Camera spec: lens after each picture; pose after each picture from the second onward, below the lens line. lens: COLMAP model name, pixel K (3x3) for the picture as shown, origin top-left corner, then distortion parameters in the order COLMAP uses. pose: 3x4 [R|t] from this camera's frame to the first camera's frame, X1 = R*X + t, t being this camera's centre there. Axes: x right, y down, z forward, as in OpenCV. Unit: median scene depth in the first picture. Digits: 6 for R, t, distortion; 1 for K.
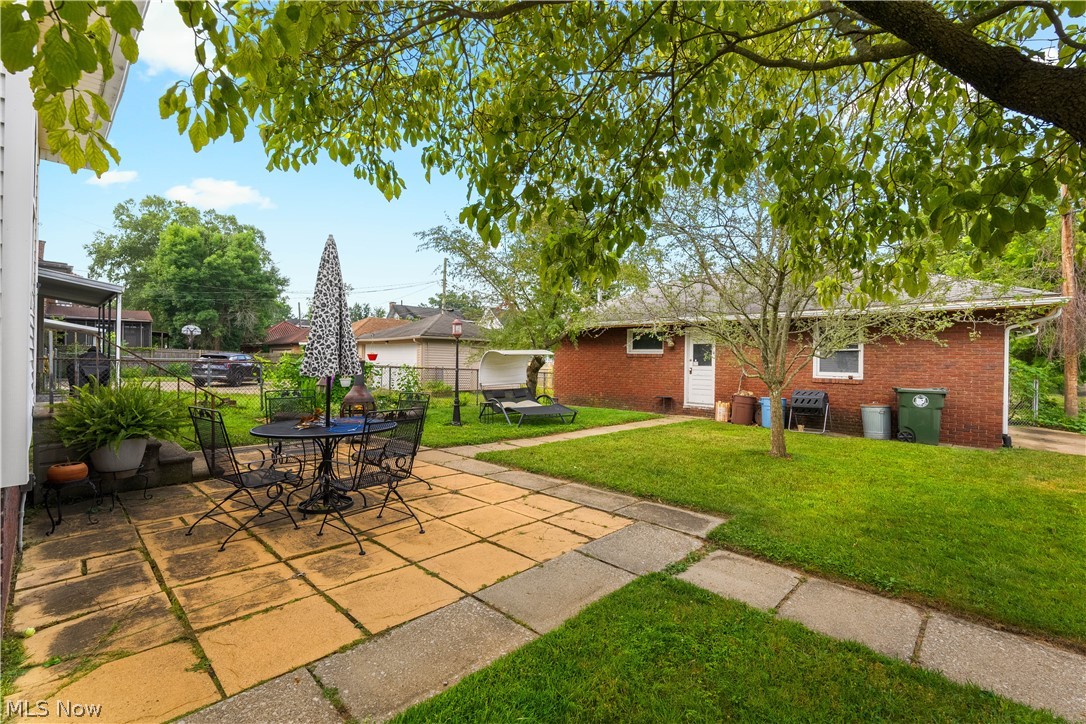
lens RADIAL K [[475.0, 0, 544.7], [0, 475.0, 363.6], [0, 0, 1]] dist [-0.002511, 0.001070]
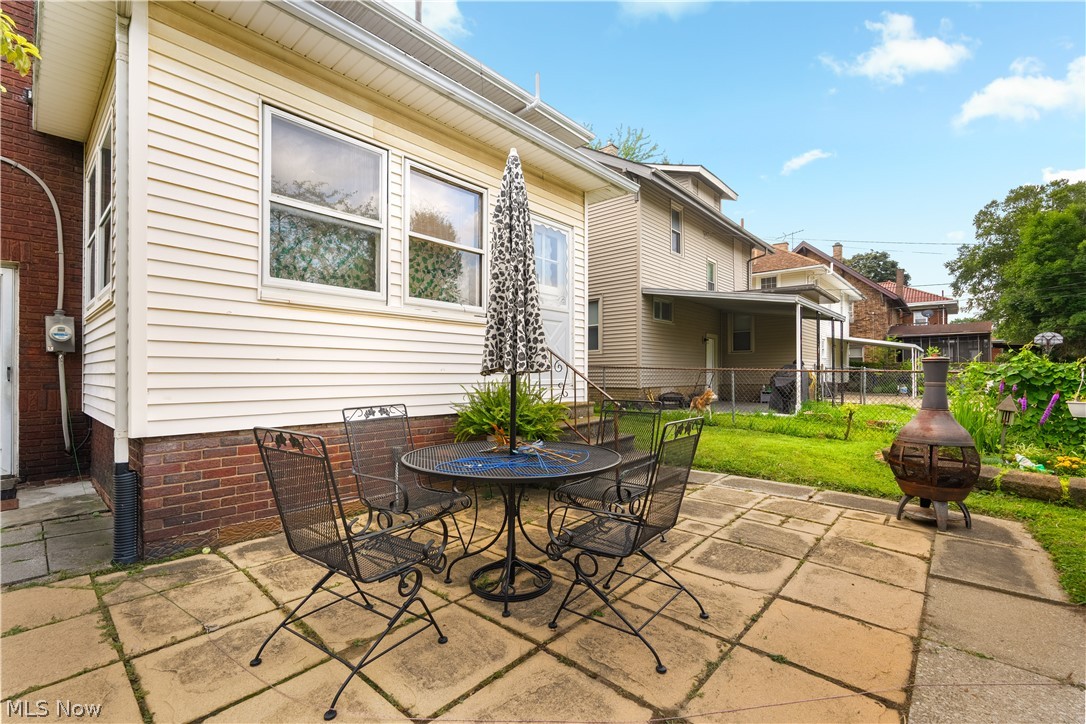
lens RADIAL K [[475.0, 0, 523.6], [0, 475.0, 368.4], [0, 0, 1]] dist [-0.002511, 0.001070]
pose [[0.020596, -0.021498, -0.999557, 0.028247], [-0.008940, 0.999725, -0.021686, 0.004658], [0.999748, 0.009383, 0.020398, 0.161681]]
